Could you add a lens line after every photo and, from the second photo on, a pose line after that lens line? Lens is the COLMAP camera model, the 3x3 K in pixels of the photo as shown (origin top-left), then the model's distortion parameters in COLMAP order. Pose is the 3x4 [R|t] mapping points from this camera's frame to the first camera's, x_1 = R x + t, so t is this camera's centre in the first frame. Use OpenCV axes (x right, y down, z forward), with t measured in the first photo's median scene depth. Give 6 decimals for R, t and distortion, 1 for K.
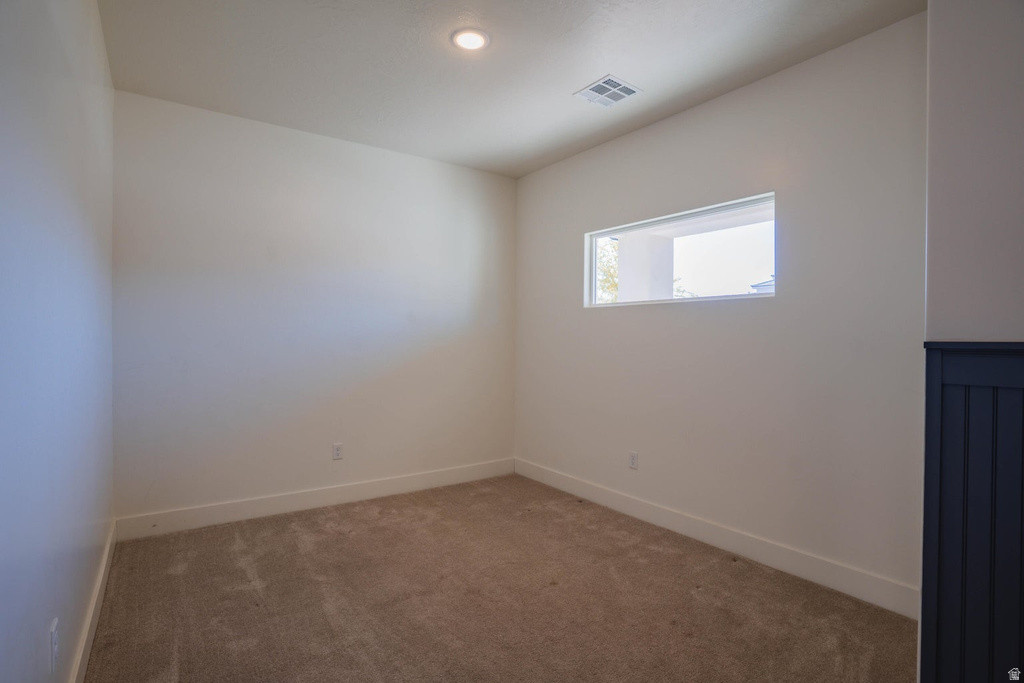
lens RADIAL K [[501.8, 0, 510.8], [0, 501.8, 341.7], [0, 0, 1]] dist [-0.028199, 0.010482]
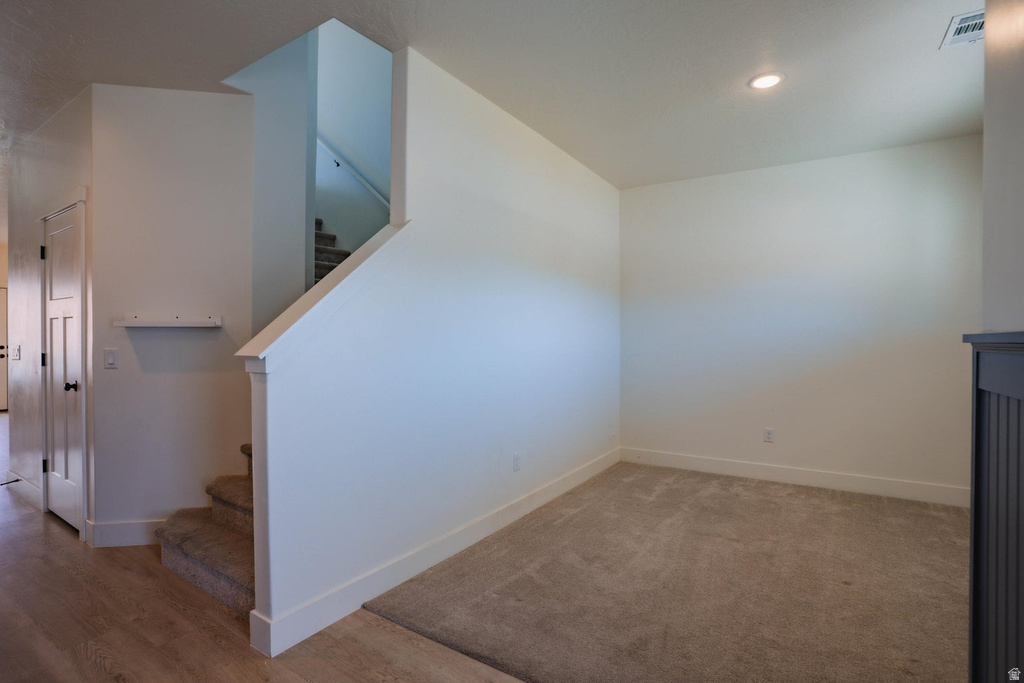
lens RADIAL K [[501.8, 0, 509.5], [0, 501.8, 341.0], [0, 0, 1]] dist [-0.028199, 0.010482]
pose [[0.397350, 0.001598, -0.917666, 0.567992], [-0.000776, 0.999999, 0.001406, -0.000120], [0.917667, 0.000154, 0.397351, -0.013528]]
